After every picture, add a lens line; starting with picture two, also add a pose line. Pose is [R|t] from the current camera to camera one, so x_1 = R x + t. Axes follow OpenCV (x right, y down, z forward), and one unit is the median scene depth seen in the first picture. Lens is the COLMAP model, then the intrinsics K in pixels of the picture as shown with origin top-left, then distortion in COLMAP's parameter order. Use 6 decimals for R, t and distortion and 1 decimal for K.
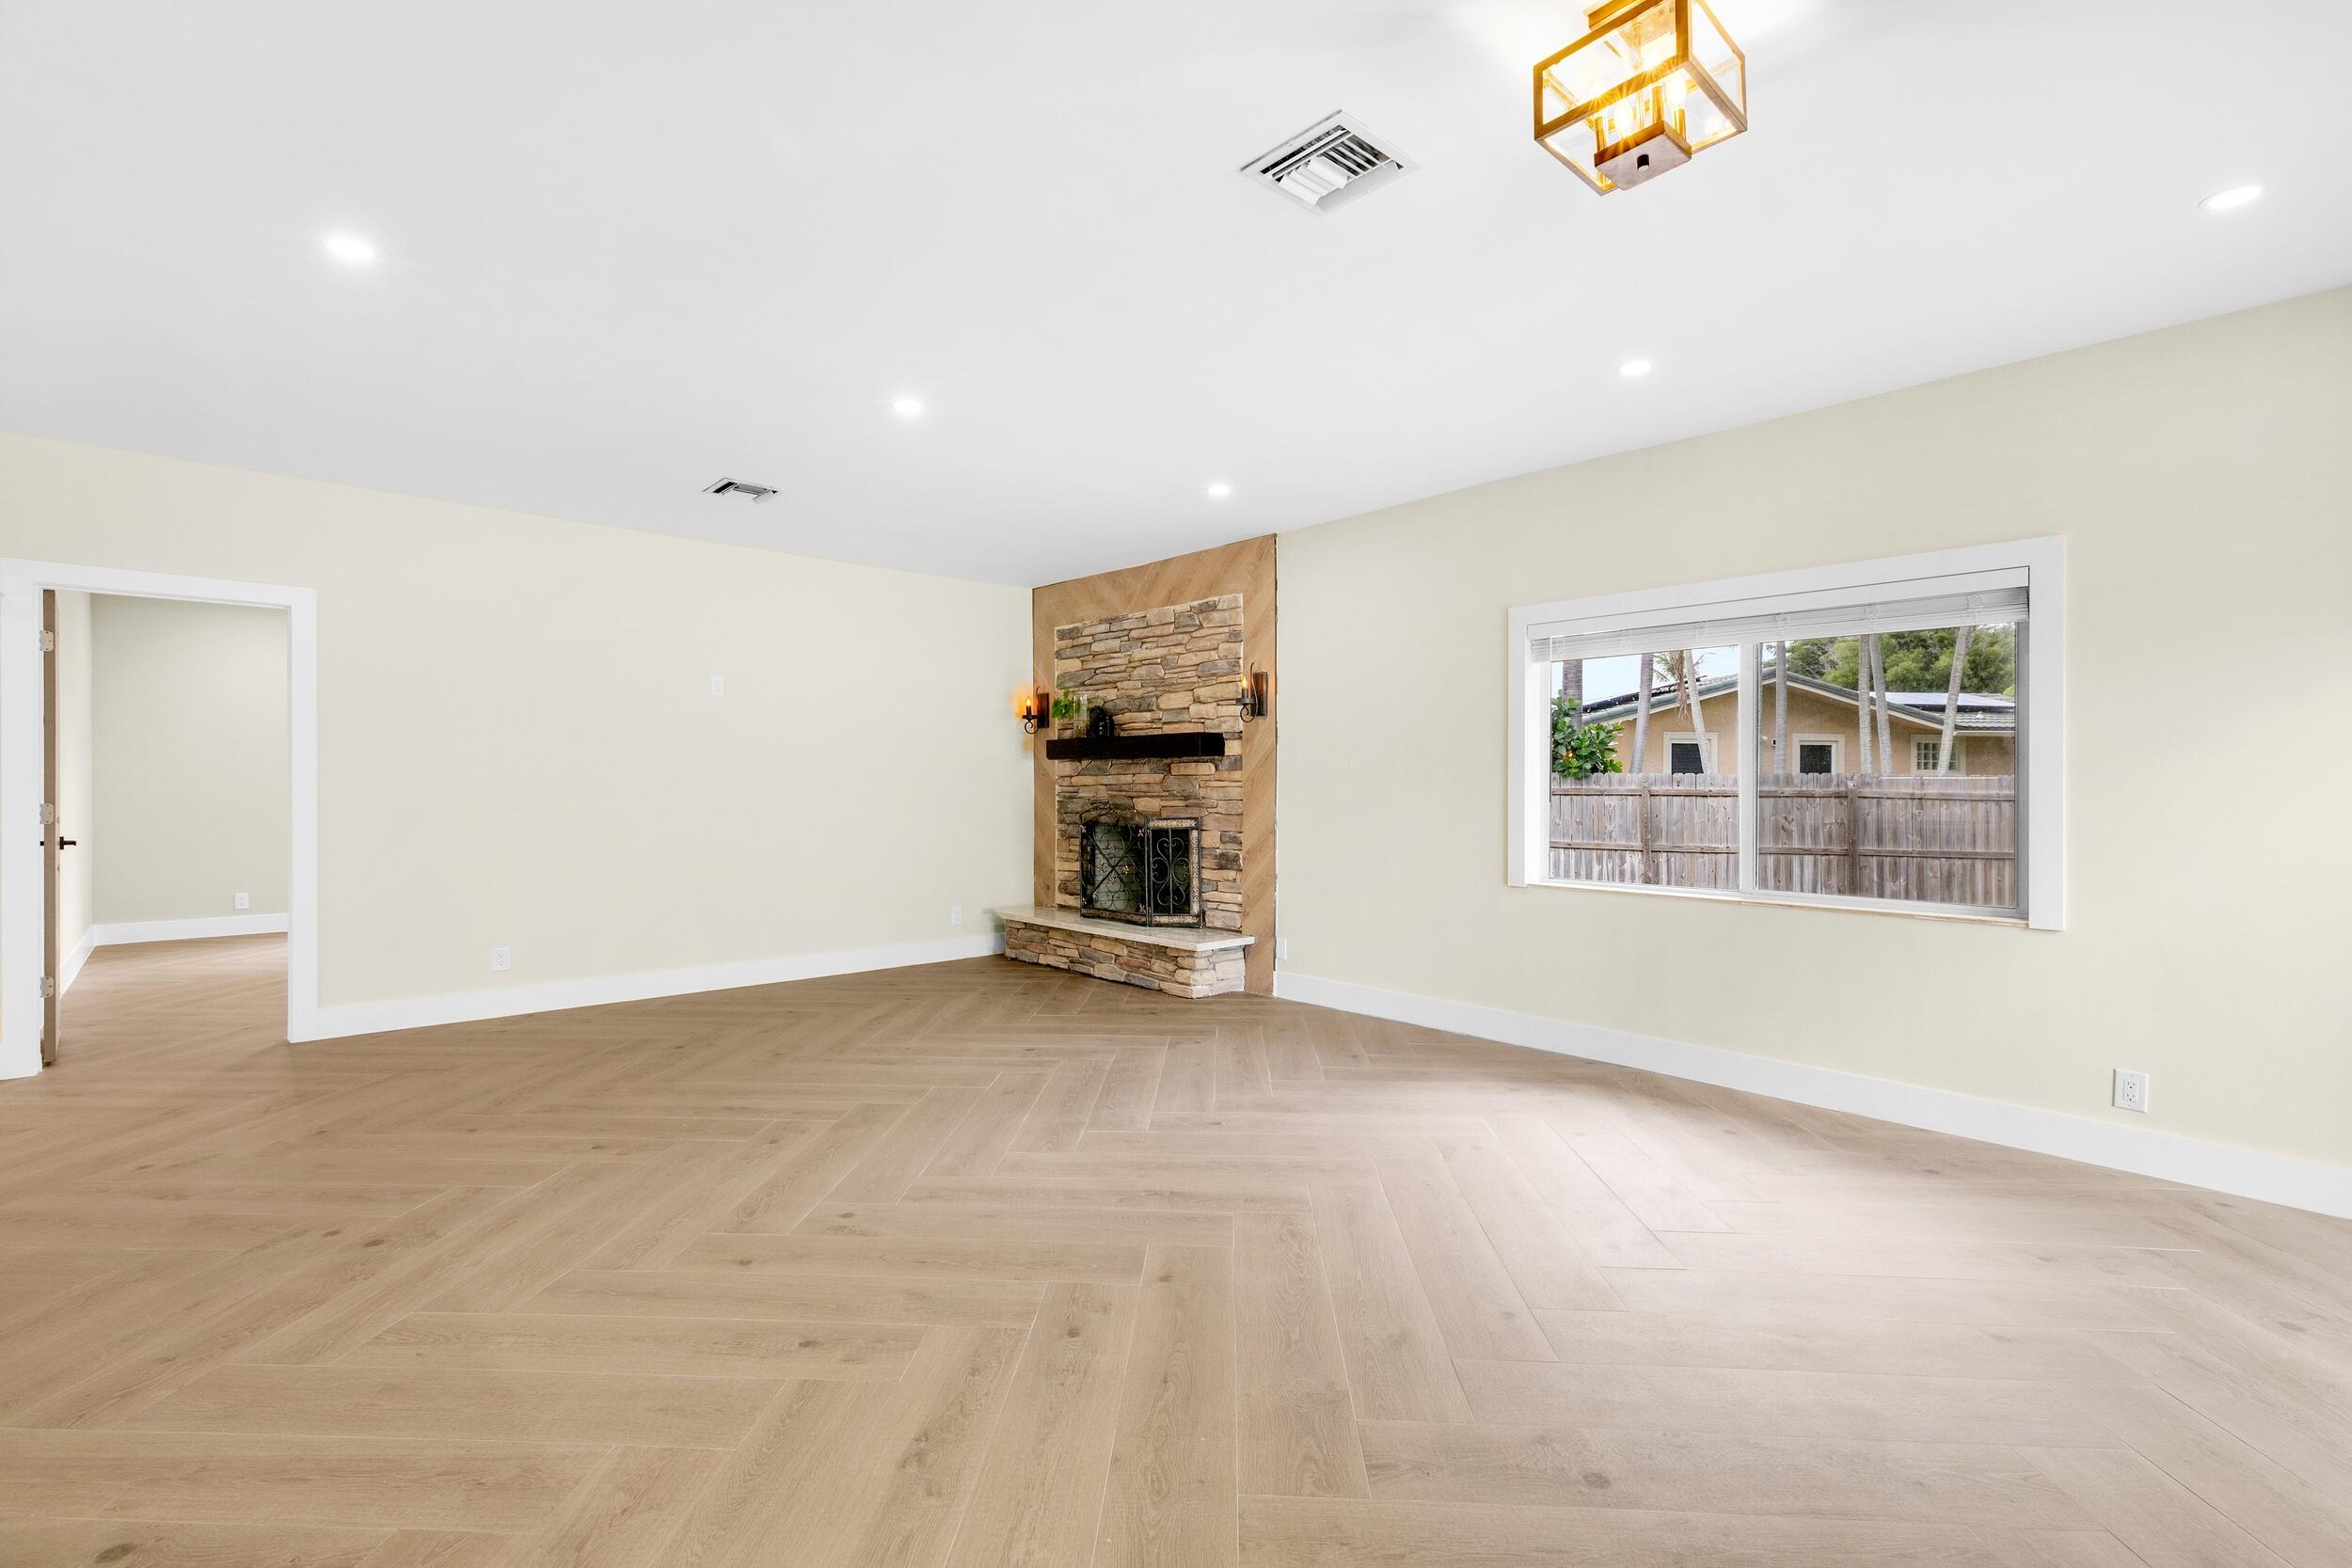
lens RADIAL K [[1059.2, 0, 1169.3], [0, 1059.2, 787.3], [0, 0, 1]] dist [0.005064, -0.000750]
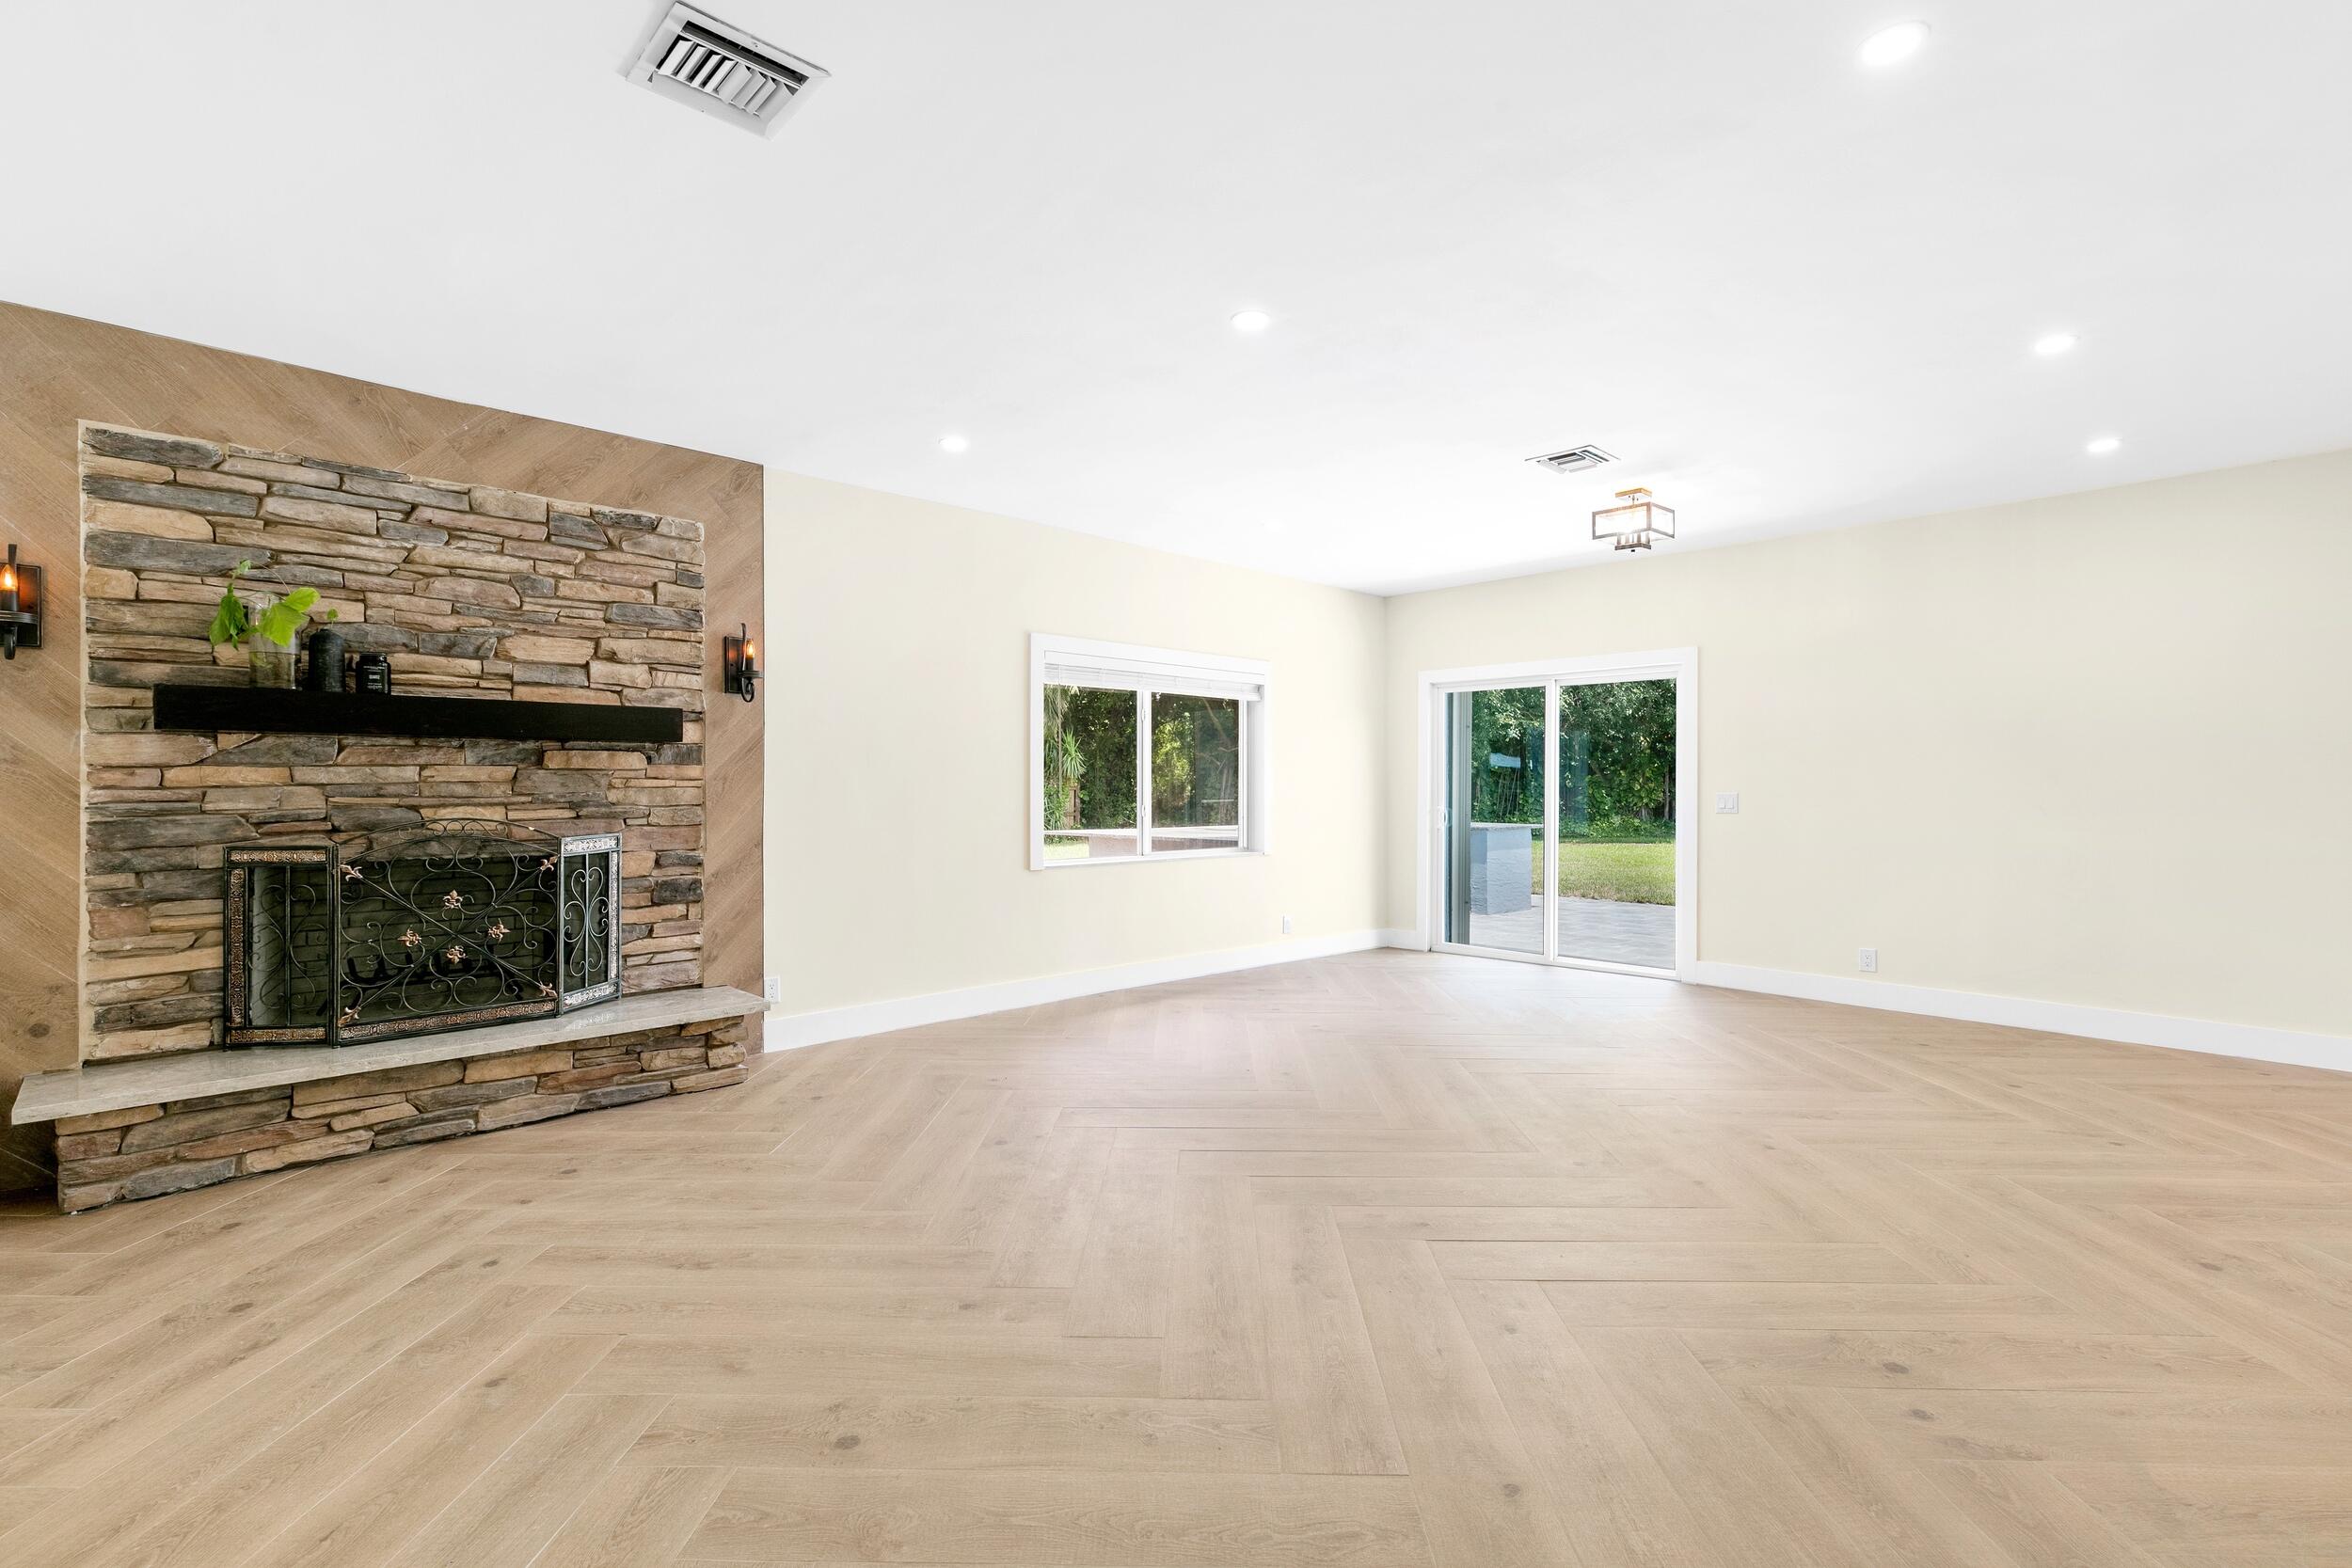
lens RADIAL K [[1059.2, 0, 1185.4], [0, 1059.2, 784.9], [0, 0, 1]] dist [0.005064, -0.000750]
pose [[-0.029816, -0.004208, 0.999547, -0.665781], [0.000488, 0.999991, 0.004224, -0.004898], [-0.999555, 0.000613, -0.029814, 0.678357]]
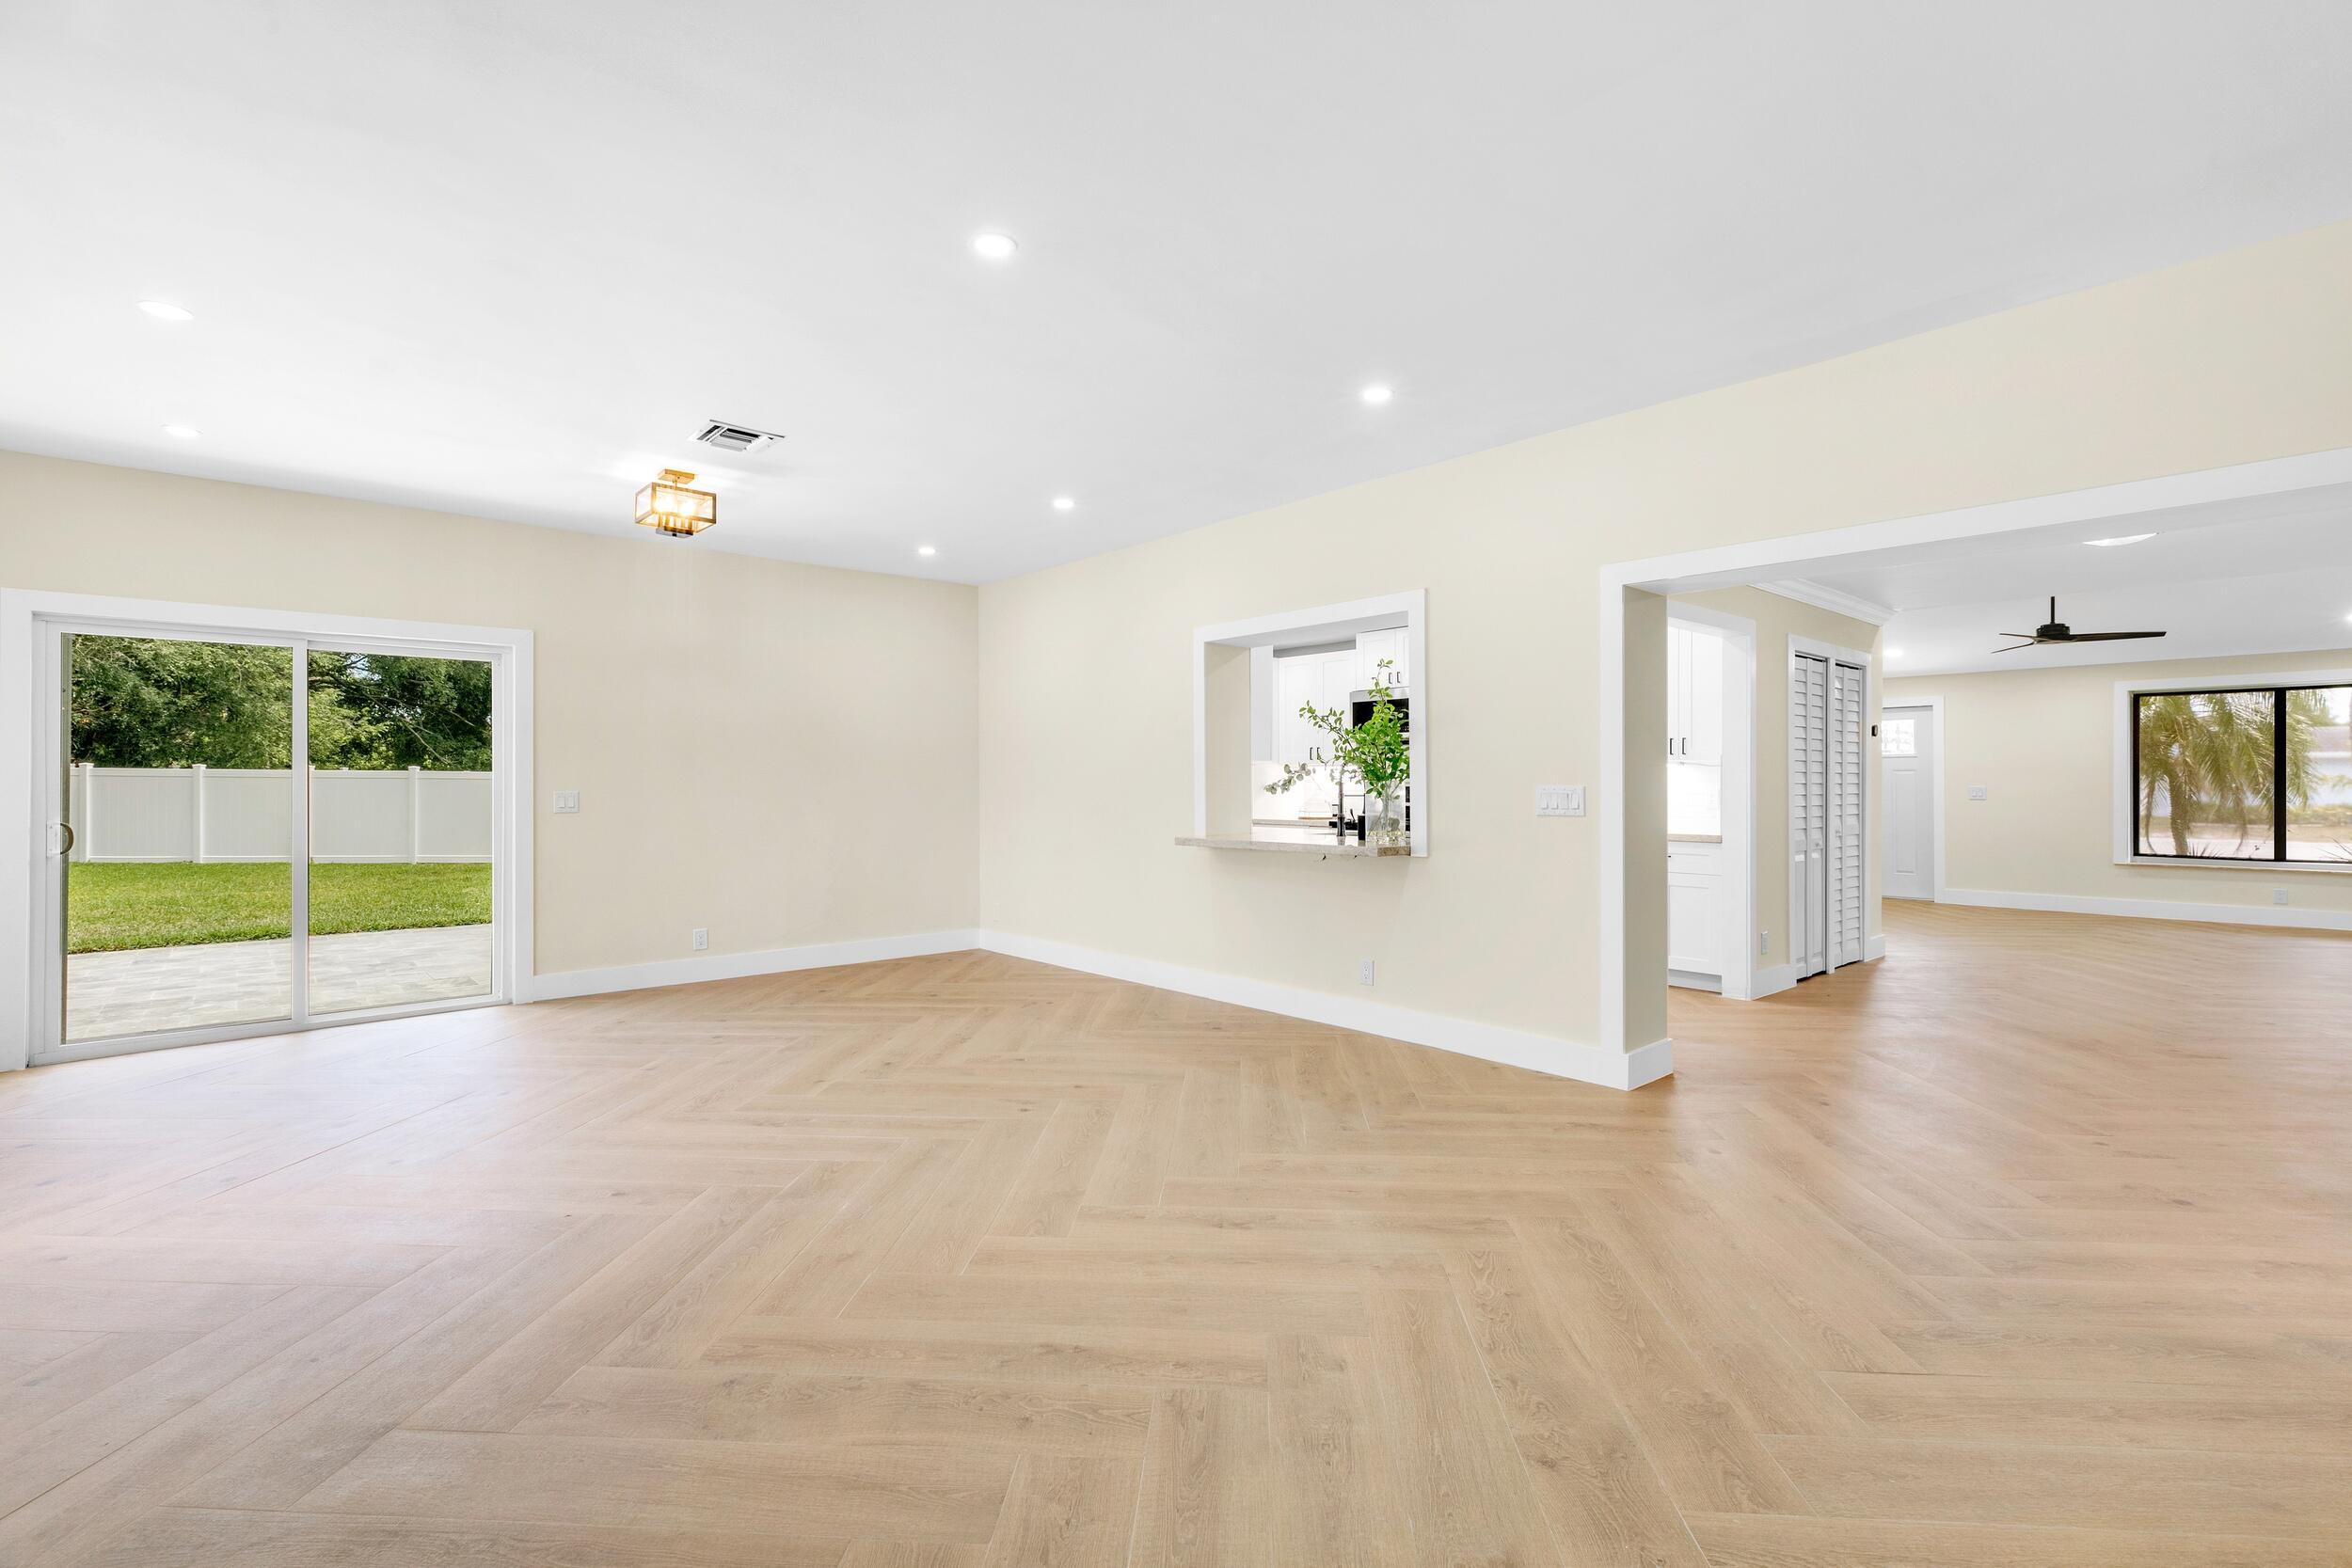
lens RADIAL K [[1059.2, 0, 1173.4], [0, 1059.2, 781.5], [0, 0, 1]] dist [0.005064, -0.000750]
pose [[-0.999869, -0.000388, 0.016176, -0.236792], [-0.000377, 1.000000, 0.000654, -0.002751], [-0.016176, 0.000648, -0.999869, 1.075167]]
